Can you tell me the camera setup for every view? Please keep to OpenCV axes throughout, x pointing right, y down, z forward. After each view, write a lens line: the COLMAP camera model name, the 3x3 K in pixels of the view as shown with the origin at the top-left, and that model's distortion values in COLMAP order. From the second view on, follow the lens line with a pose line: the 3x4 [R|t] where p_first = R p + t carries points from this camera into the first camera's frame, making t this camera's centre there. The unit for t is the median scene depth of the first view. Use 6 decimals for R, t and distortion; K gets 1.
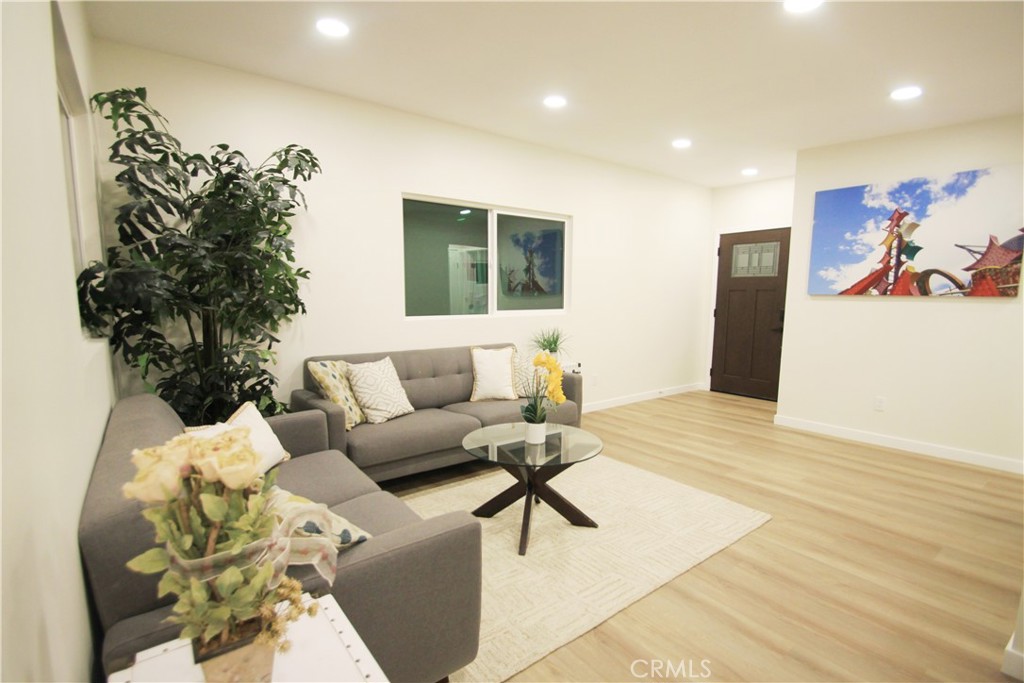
lens RADIAL K [[481.5, 0, 512.0], [0, 481.5, 341.5], [0, 0, 1]] dist [0.000165, -0.000159]
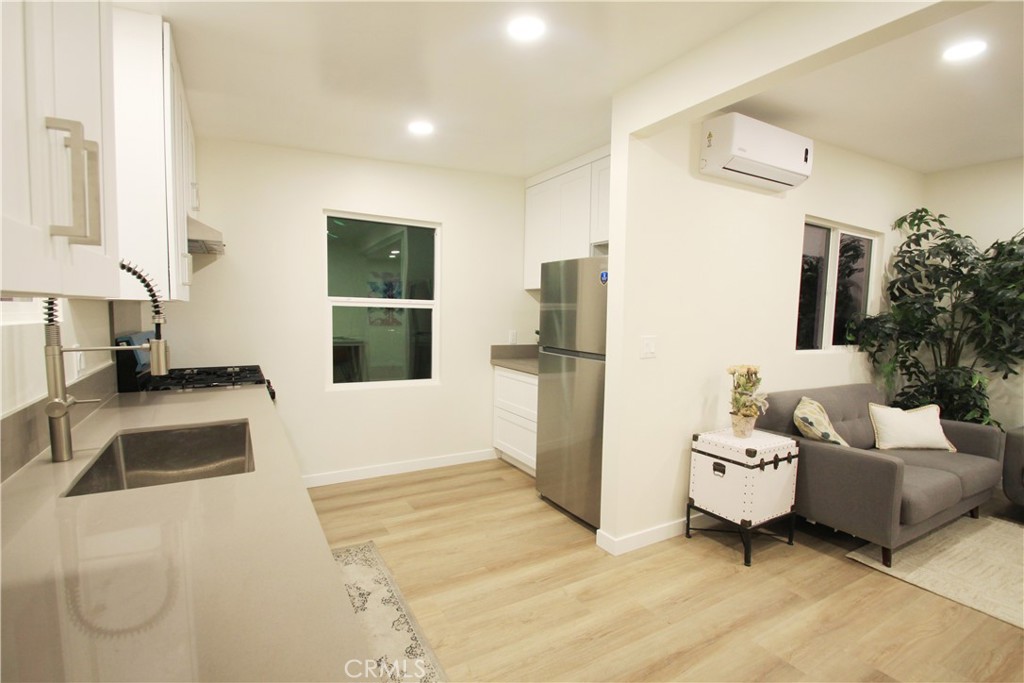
lens RADIAL K [[477.0, 0, 509.0], [0, 477.0, 354.1], [0, 0, 1]] dist [0.003130, -0.000257]
pose [[-0.125539, 0.081466, -0.988738, 1.111576], [-0.126673, 0.987149, 0.097419, -0.006080], [0.983968, 0.137476, -0.113606, -0.156563]]
